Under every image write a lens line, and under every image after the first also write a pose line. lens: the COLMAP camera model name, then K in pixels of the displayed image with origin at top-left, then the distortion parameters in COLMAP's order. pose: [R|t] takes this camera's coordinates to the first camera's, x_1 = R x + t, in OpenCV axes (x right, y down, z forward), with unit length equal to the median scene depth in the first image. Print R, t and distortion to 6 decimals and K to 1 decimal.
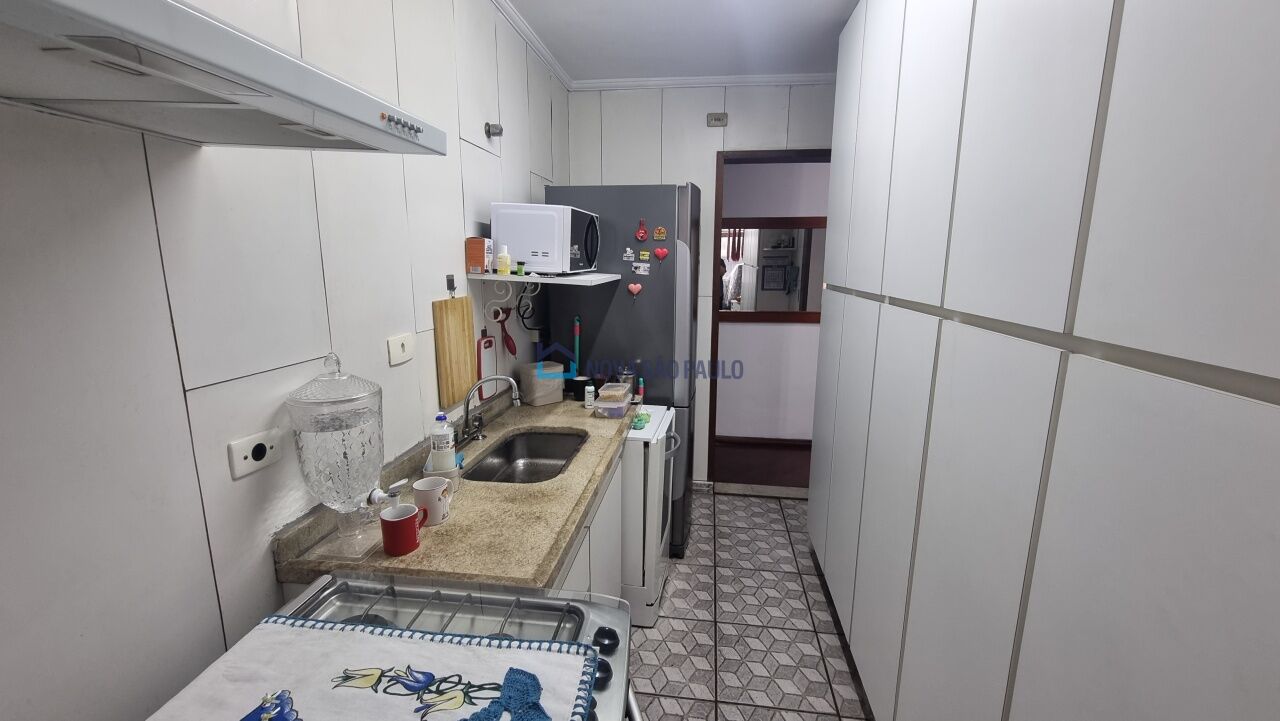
lens RADIAL K [[528.2, 0, 642.3], [0, 528.2, 359.4], [0, 0, 1]] dist [-0.002048, -0.000279]
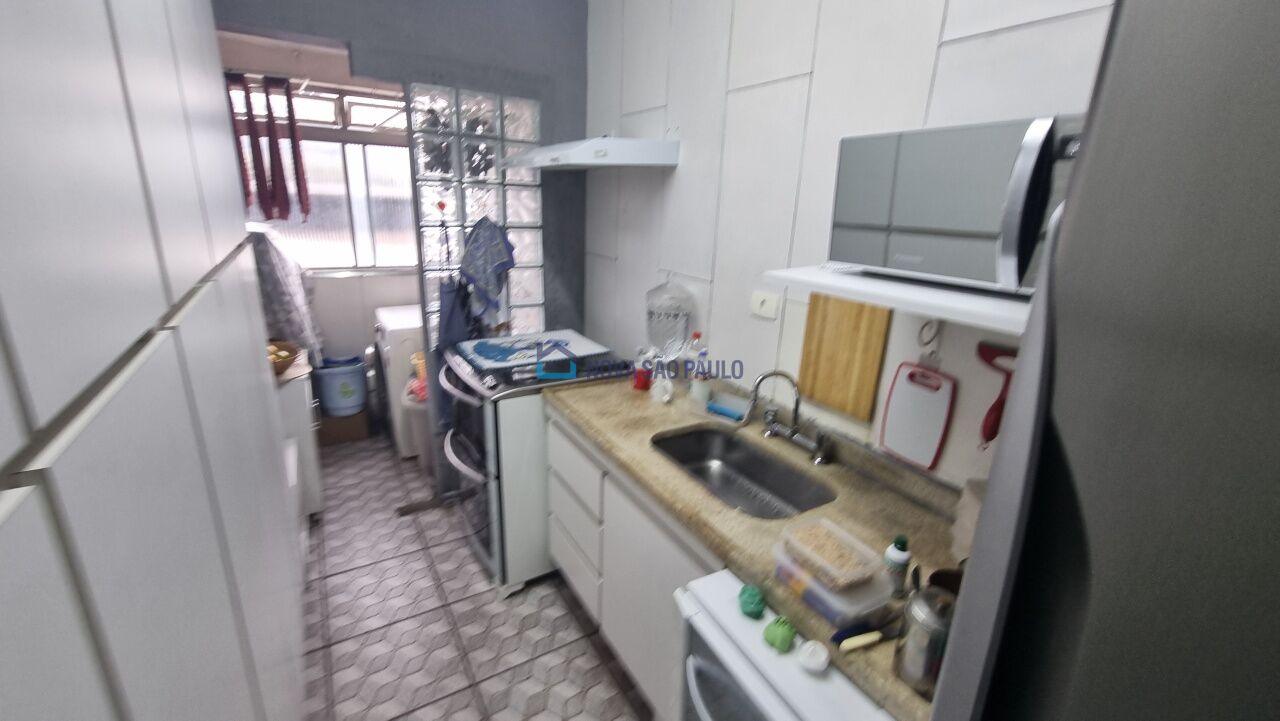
lens RADIAL K [[528.2, 0, 640.6], [0, 528.2, 357.7], [0, 0, 1]] dist [-0.002048, -0.000279]
pose [[-0.783031, 0.140130, -0.605992, 0.457817], [-0.160546, 0.895739, 0.414580, -0.350164], [0.600906, 0.421919, -0.678894, 1.654356]]
